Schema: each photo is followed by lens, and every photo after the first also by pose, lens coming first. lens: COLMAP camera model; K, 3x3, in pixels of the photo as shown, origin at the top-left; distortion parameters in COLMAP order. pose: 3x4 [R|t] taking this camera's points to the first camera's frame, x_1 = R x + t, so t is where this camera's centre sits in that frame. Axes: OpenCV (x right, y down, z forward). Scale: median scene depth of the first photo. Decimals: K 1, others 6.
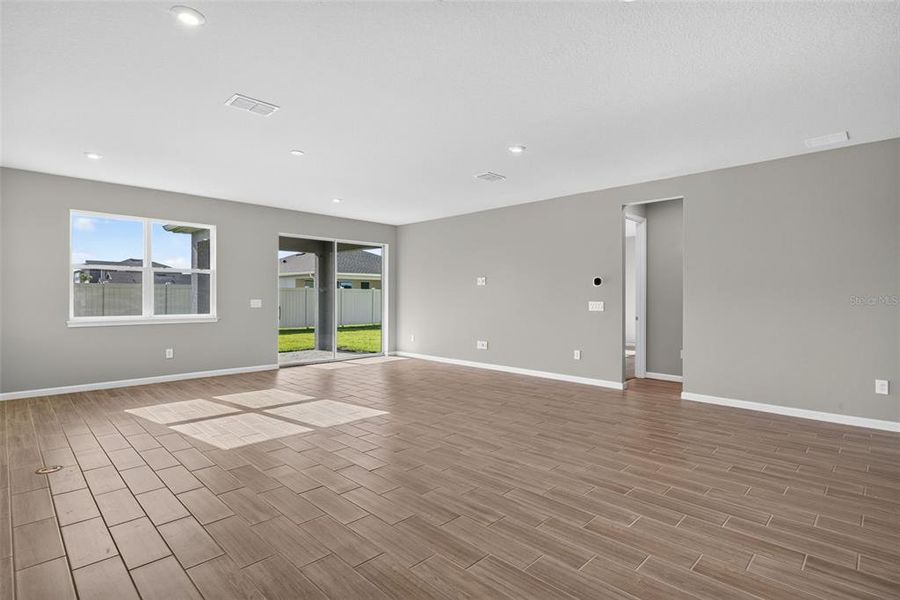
lens RADIAL K [[450.7, 0, 445.3], [0, 450.7, 300.0], [0, 0, 1]] dist [0.001806, 0.000655]
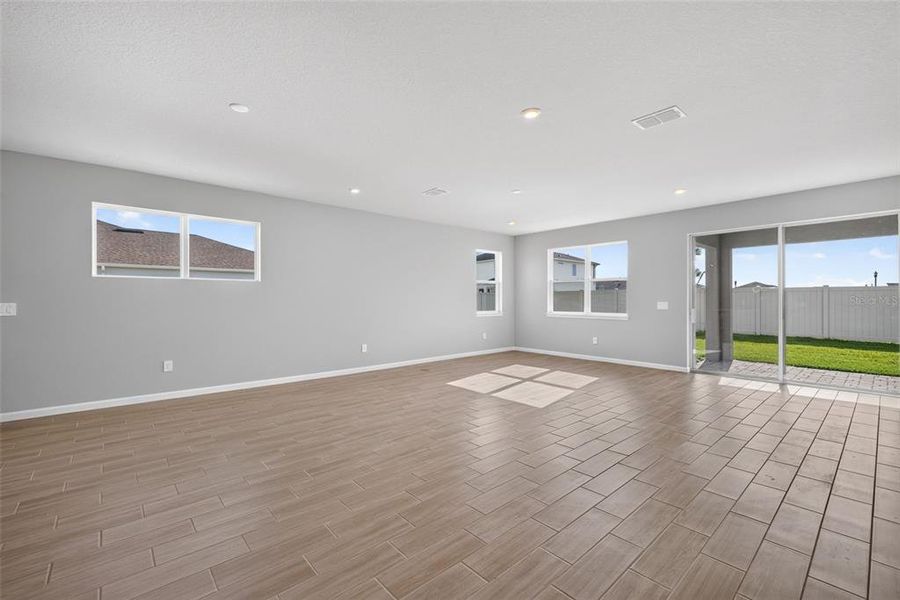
lens RADIAL K [[376.7, 0, 449.4], [0, 376.7, 301.0], [0, 0, 1]] dist [0.000174, 0.000022]
pose [[-0.060926, -0.000605, -0.998142, 0.651588], [-0.005383, 0.999985, -0.000277, -0.000481], [0.998128, 0.005356, -0.060929, 0.699004]]
